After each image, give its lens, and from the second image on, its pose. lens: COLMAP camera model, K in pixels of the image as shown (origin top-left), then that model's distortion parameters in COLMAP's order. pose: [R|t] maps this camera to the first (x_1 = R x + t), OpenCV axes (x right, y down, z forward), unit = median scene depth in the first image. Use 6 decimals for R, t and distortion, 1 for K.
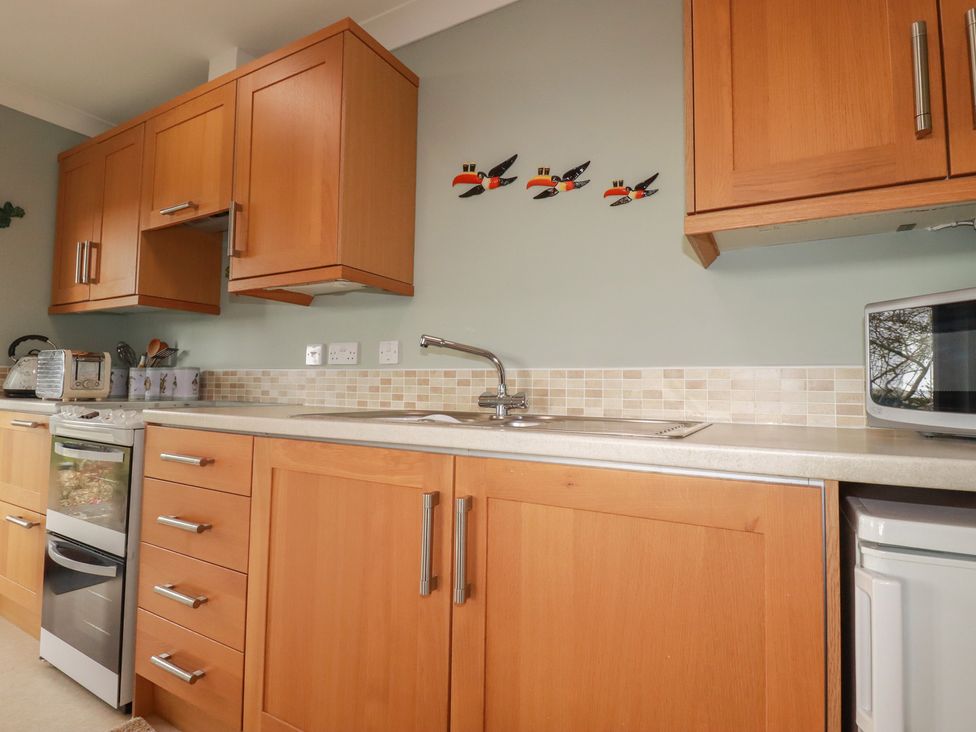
lens RADIAL K [[523.0, 0, 490.5], [0, 523.0, 358.9], [0, 0, 1]] dist [0.010249, -0.019077]
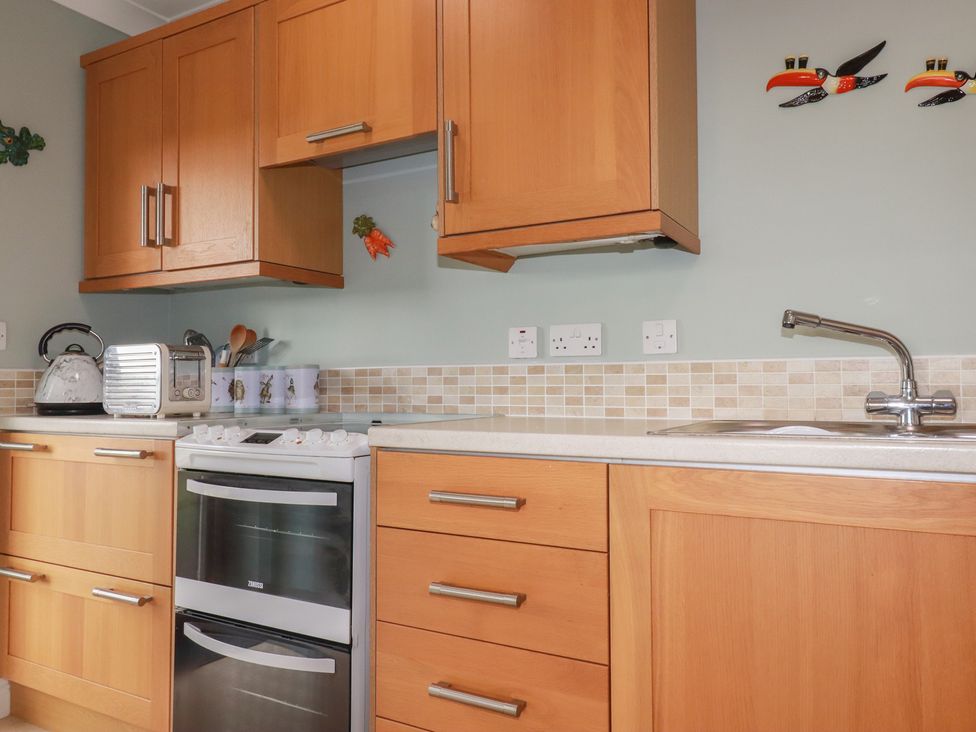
lens RADIAL K [[738.0, 0, 489.2], [0, 738.0, 357.6], [0, 0, 1]] dist [0.008068, -0.001491]
pose [[0.999738, -0.022069, 0.006141, -0.402264], [0.021954, 0.999594, 0.018160, -0.007474], [-0.006540, -0.018021, 0.999816, 0.029757]]
